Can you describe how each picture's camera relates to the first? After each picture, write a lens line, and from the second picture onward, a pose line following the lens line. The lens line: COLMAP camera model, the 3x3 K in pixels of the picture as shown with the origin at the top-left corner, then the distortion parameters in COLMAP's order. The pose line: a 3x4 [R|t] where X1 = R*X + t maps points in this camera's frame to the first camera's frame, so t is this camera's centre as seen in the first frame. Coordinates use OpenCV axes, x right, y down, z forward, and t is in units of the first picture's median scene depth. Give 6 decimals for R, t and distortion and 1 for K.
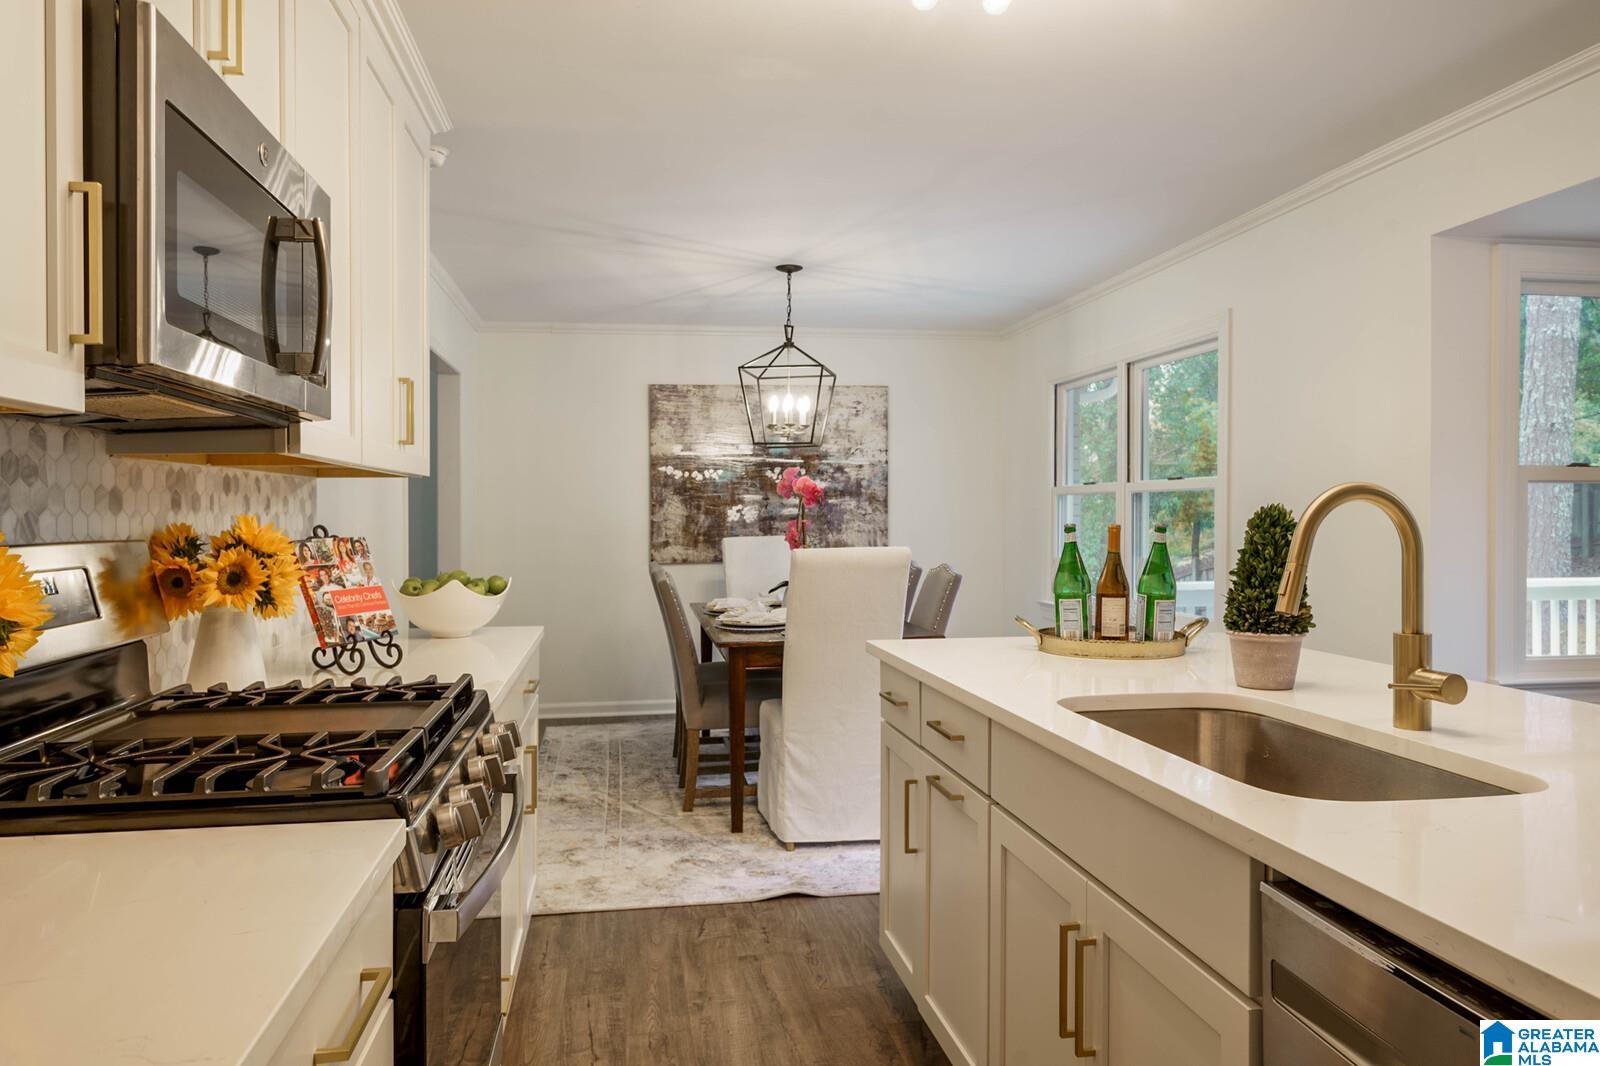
lens RADIAL K [[1104.3, 0, 799.4], [0, 1104.3, 531.0], [0, 0, 1]] dist [-0.004532, 0.000124]
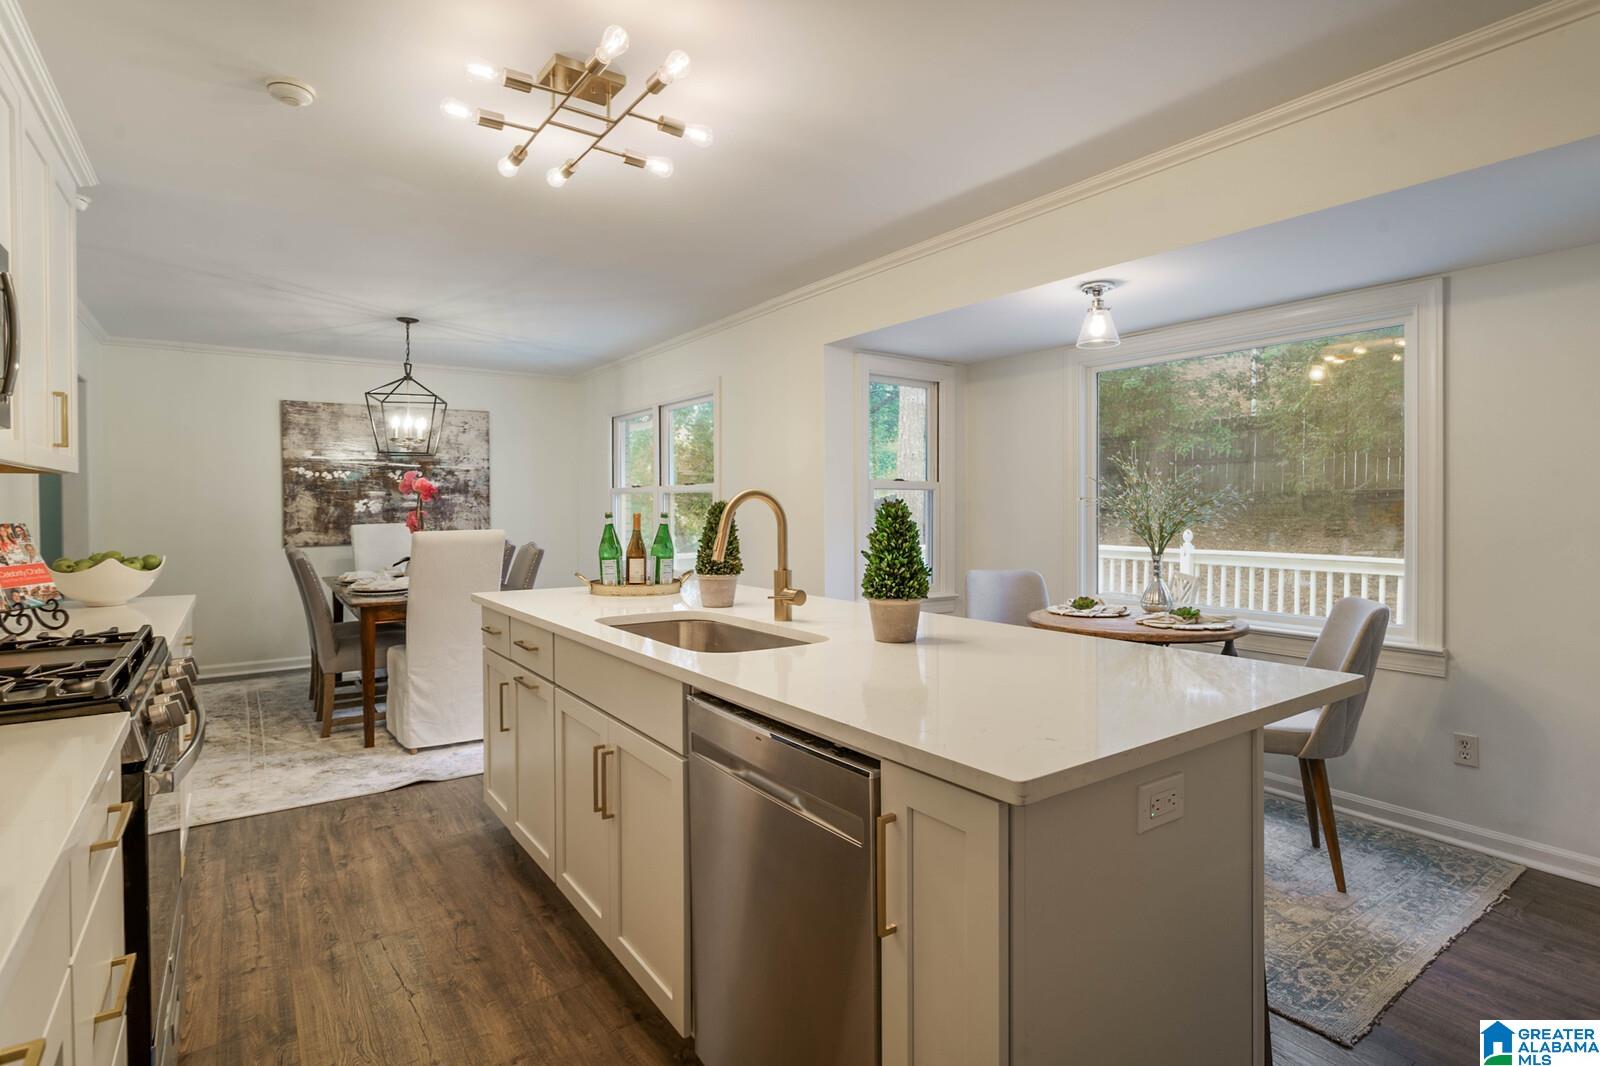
lens RADIAL K [[828.8, 0, 803.9], [0, 828.8, 535.1], [0, 0, 1]] dist [-0.003420, 0.001637]
pose [[0.905393, -0.010958, 0.424433, -0.005267], [0.003520, 0.999826, 0.018306, 0.004464], [-0.424560, -0.015080, 0.905274, -0.167293]]
